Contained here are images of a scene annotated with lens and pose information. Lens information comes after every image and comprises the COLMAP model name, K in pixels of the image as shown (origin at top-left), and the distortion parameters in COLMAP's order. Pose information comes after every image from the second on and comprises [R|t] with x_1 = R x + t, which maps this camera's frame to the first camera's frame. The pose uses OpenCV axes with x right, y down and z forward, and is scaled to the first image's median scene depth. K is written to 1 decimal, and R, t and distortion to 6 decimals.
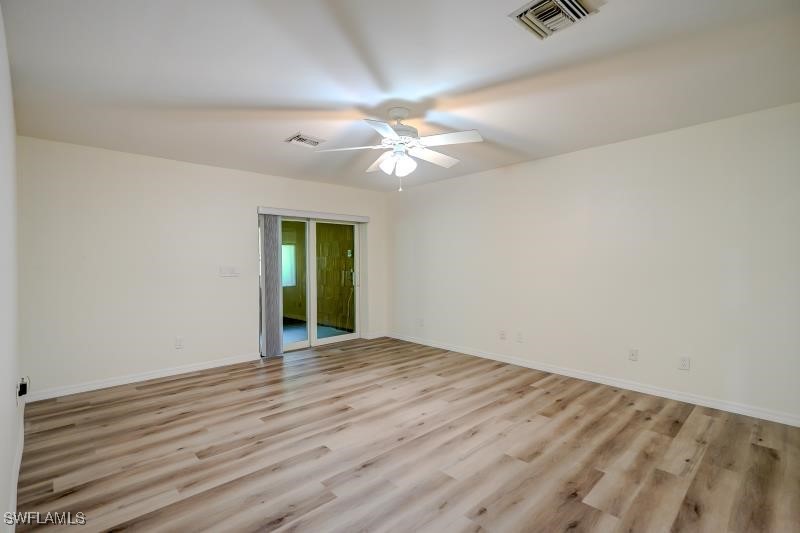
lens RADIAL K [[372.7, 0, 409.6], [0, 372.7, 264.3], [0, 0, 1]] dist [-0.013543, 0.001476]
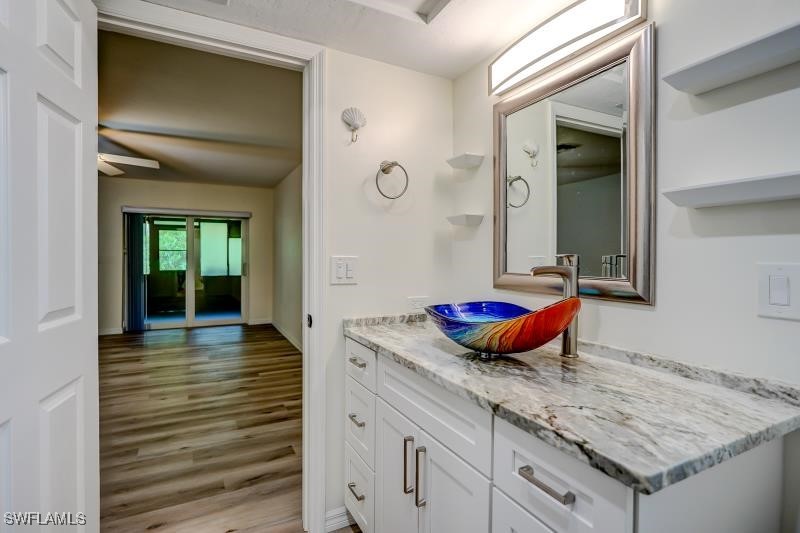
lens RADIAL K [[372.7, 0, 409.6], [0, 372.7, 264.3], [0, 0, 1]] dist [-0.013543, 0.001476]
pose [[0.967820, 0.020192, -0.250830, 1.240433], [-0.016538, 0.999724, 0.016668, -0.004933], [0.251098, -0.011983, 0.967888, 0.129672]]
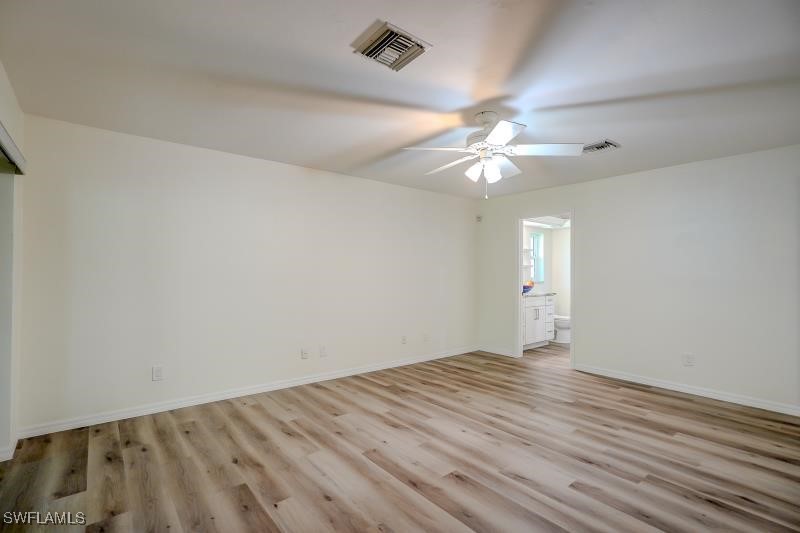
lens RADIAL K [[361.8, 0, 400.0], [0, 361.8, 266.5], [0, 0, 1]] dist [-0.015220, -0.000255]
pose [[0.084565, 0.020625, 0.996205, -0.917298], [-0.007570, 0.999770, -0.020056, -0.002362], [-0.996389, -0.005845, 0.084702, 1.096281]]
